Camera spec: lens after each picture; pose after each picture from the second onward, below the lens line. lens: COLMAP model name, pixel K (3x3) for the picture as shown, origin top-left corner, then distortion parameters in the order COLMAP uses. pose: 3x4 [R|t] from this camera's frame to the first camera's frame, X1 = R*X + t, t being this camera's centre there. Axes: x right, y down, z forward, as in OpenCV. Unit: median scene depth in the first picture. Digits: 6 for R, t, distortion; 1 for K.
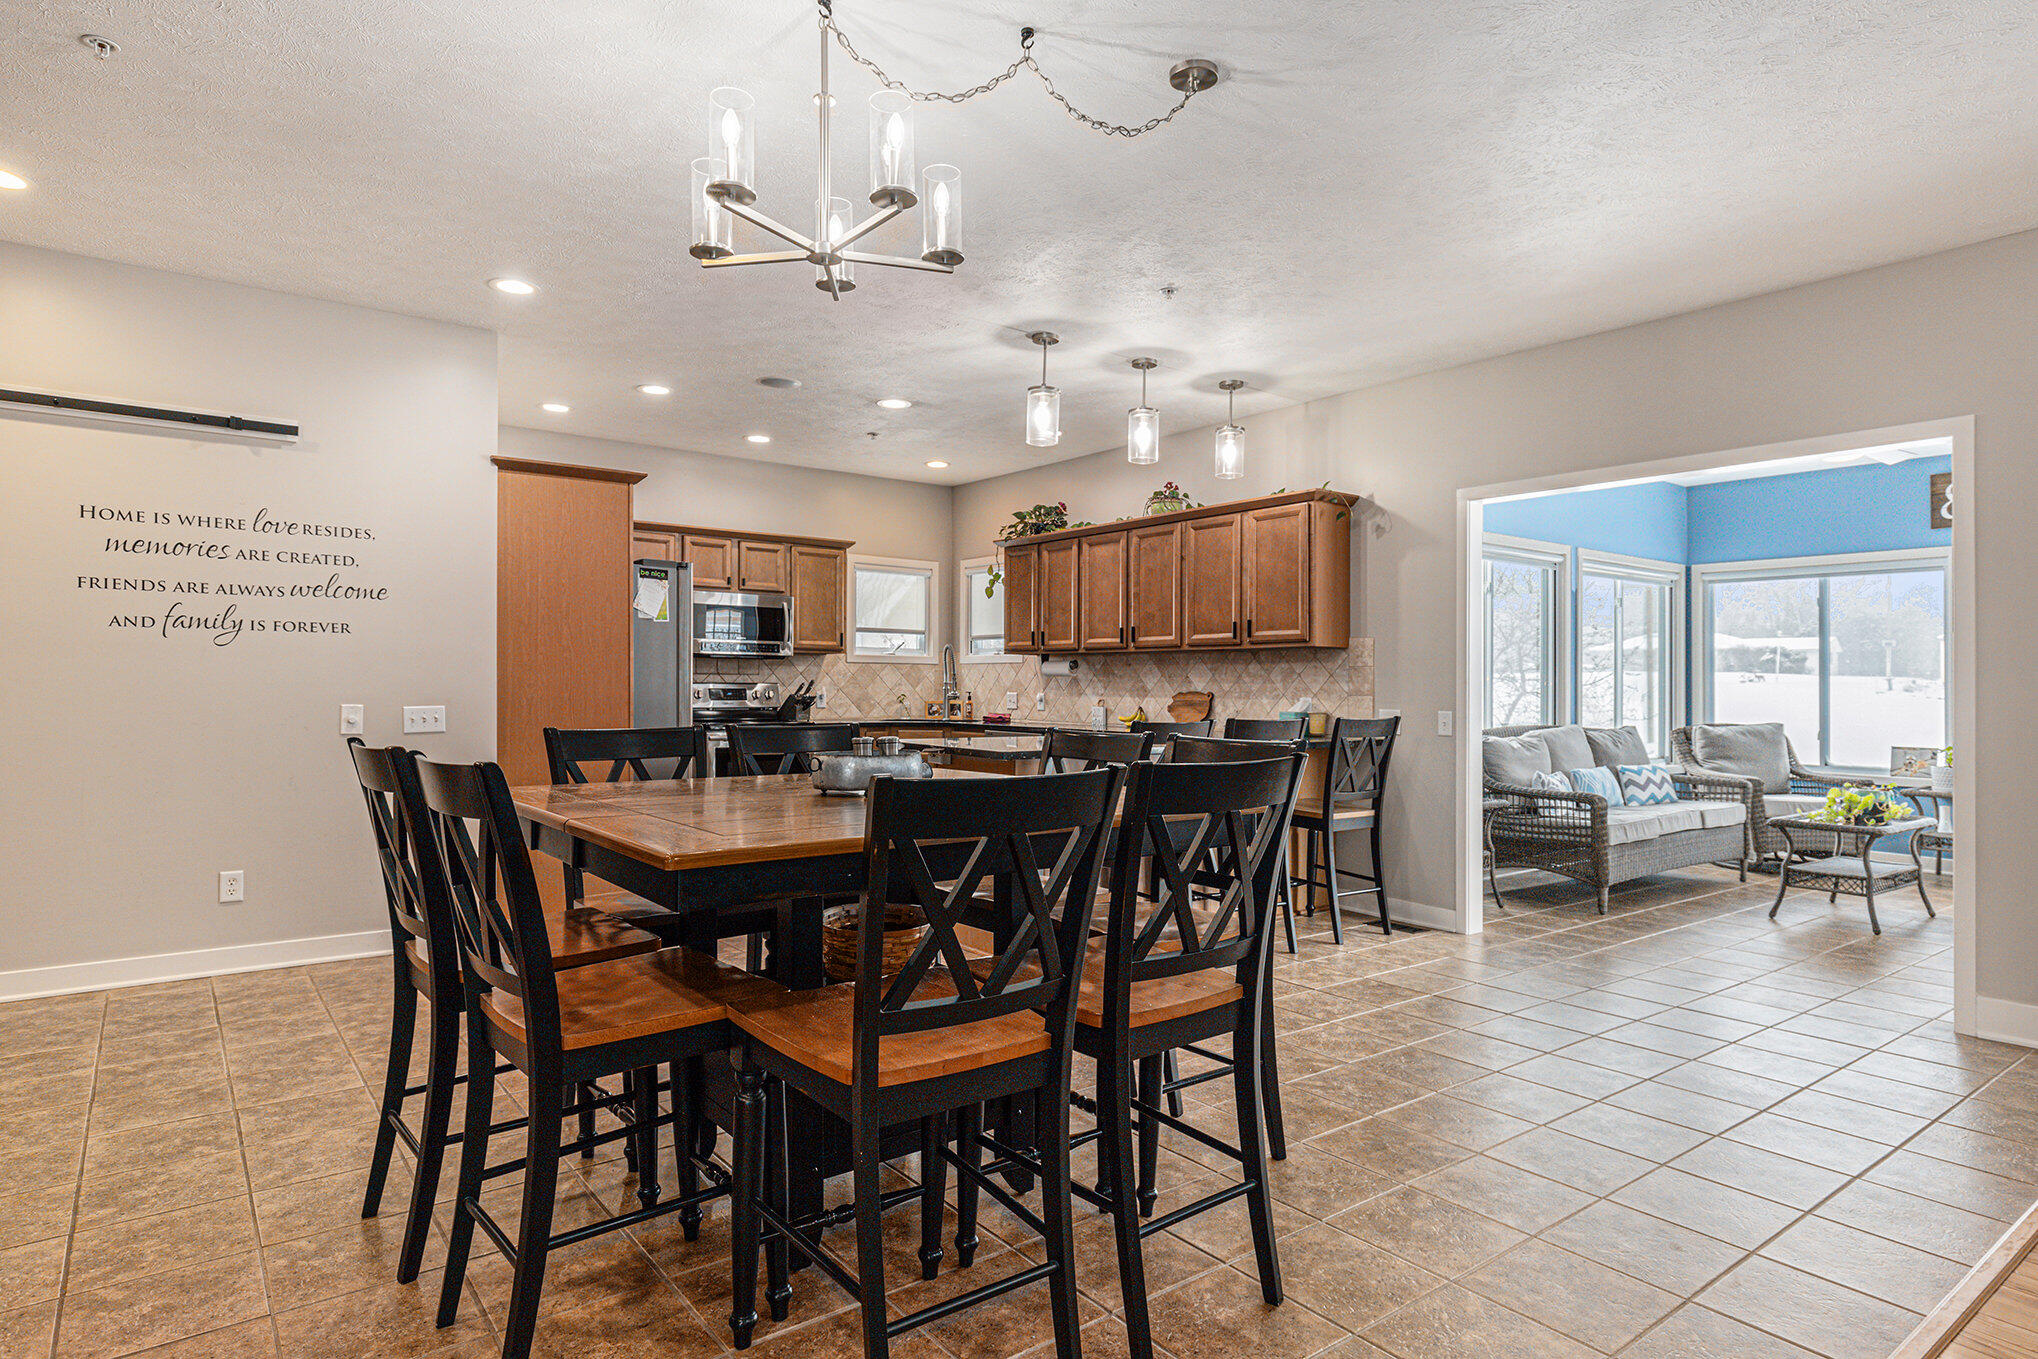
lens RADIAL K [[1140.9, 0, 1020.4], [0, 1140.9, 673.2], [0, 0, 1]] dist [0.002740, -0.004841]
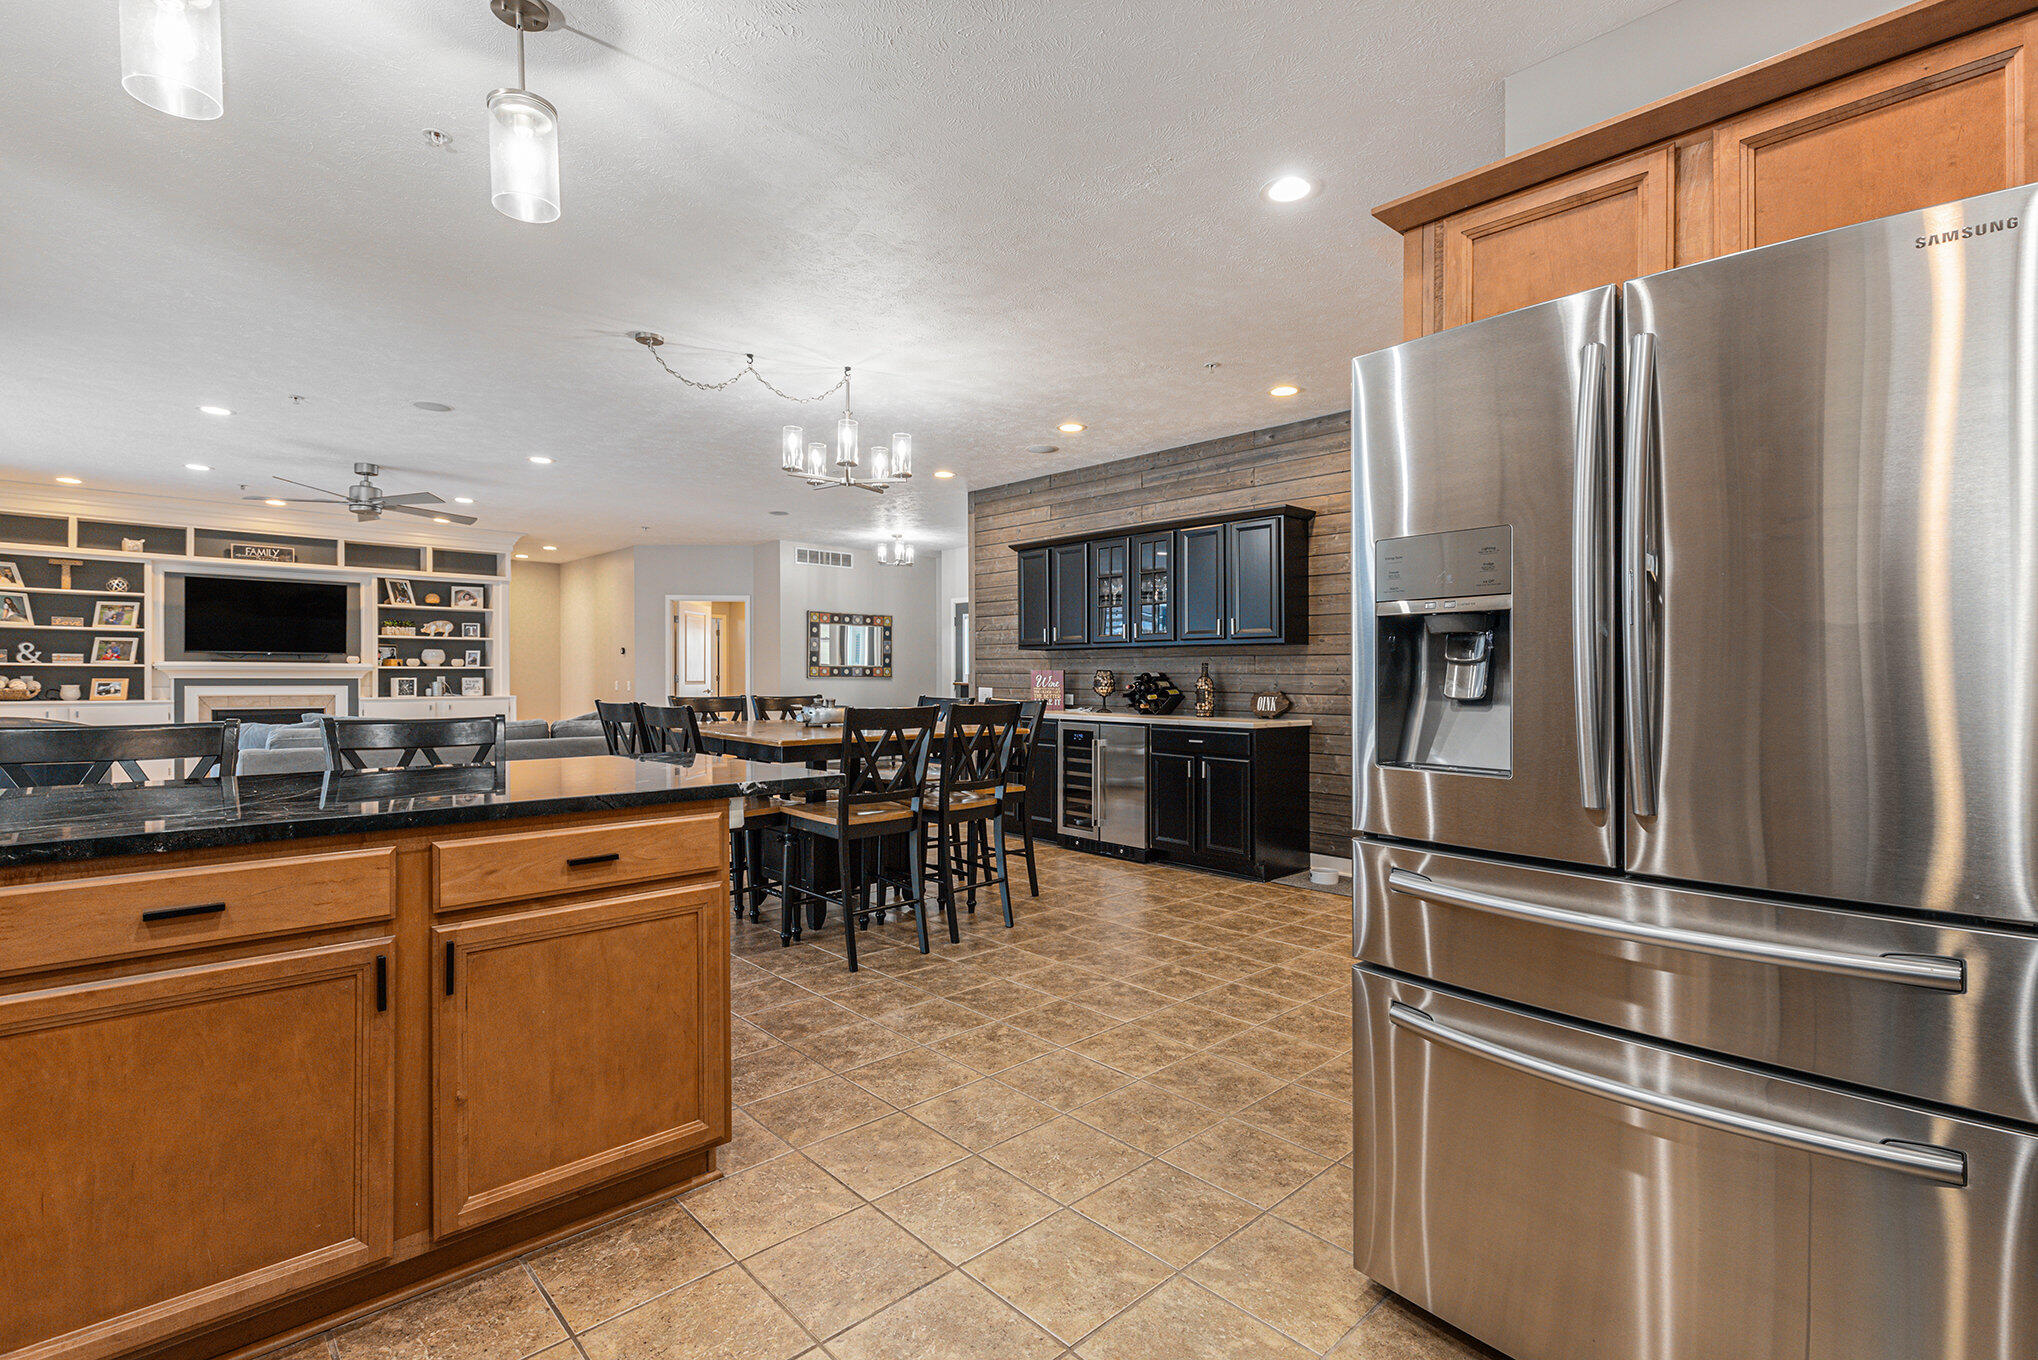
lens RADIAL K [[942.0, 0, 1032.4], [0, 942.0, 686.5], [0, 0, 1]] dist [0.013824, -0.004334]
pose [[-0.994364, -0.013644, -0.105139, -0.120426], [-0.013660, 0.999907, -0.000569, 0.010704], [0.105137, 0.000870, -0.994457, 1.039349]]
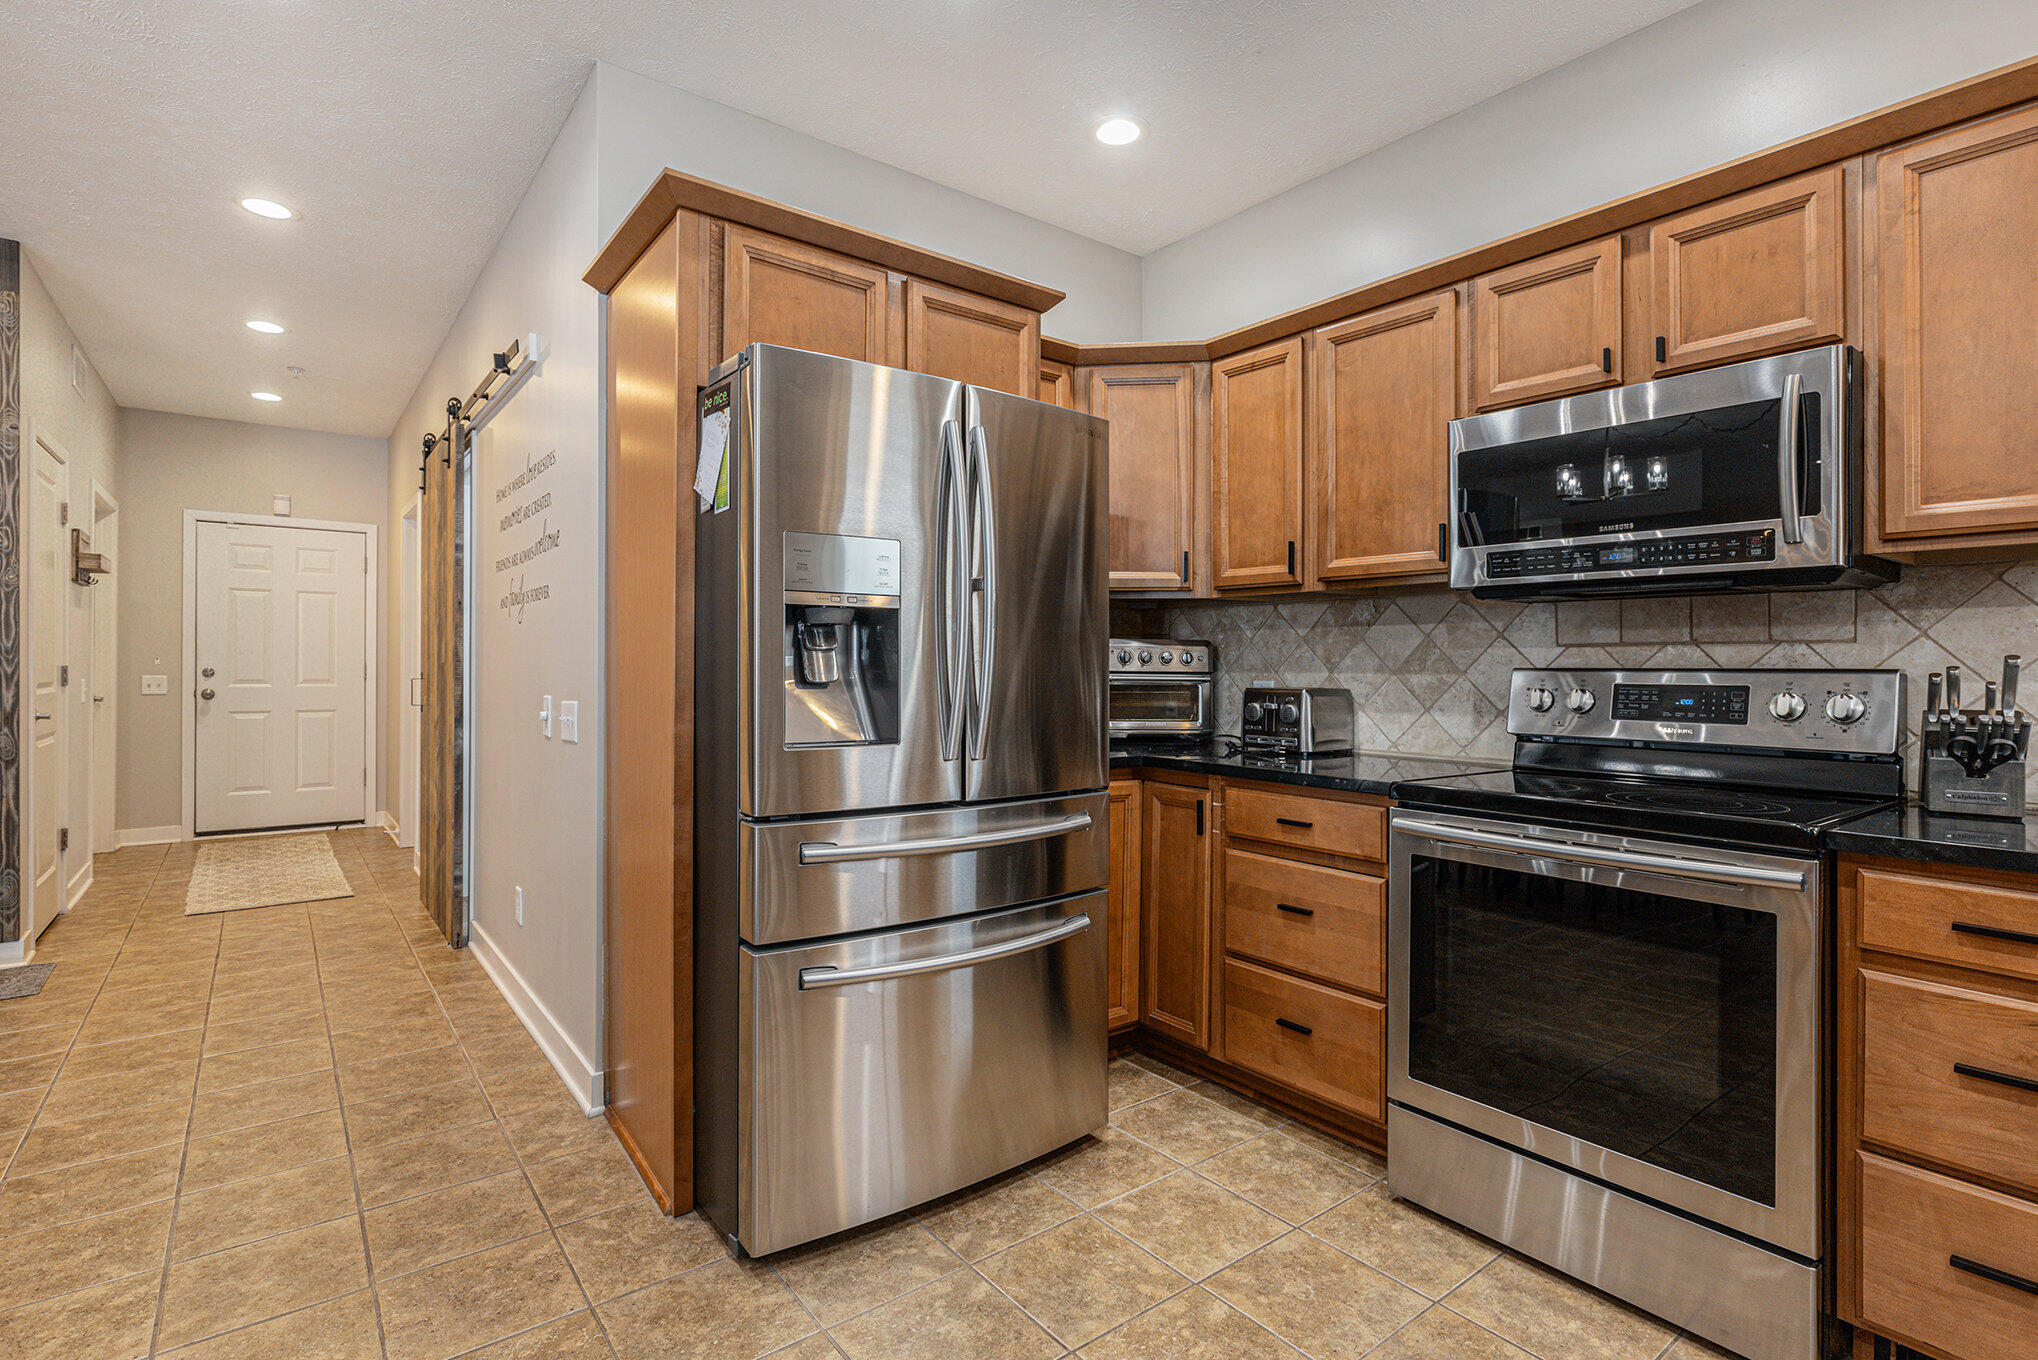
lens RADIAL K [[954.8, 0, 1033.2], [0, 954.8, 677.3], [0, 0, 1]] dist [-0.008240, -0.001667]
pose [[0.023164, 0.001868, -0.999730, 0.019064], [0.004817, 0.999986, 0.001980, 0.010285], [0.999720, -0.004861, 0.023155, 0.866840]]
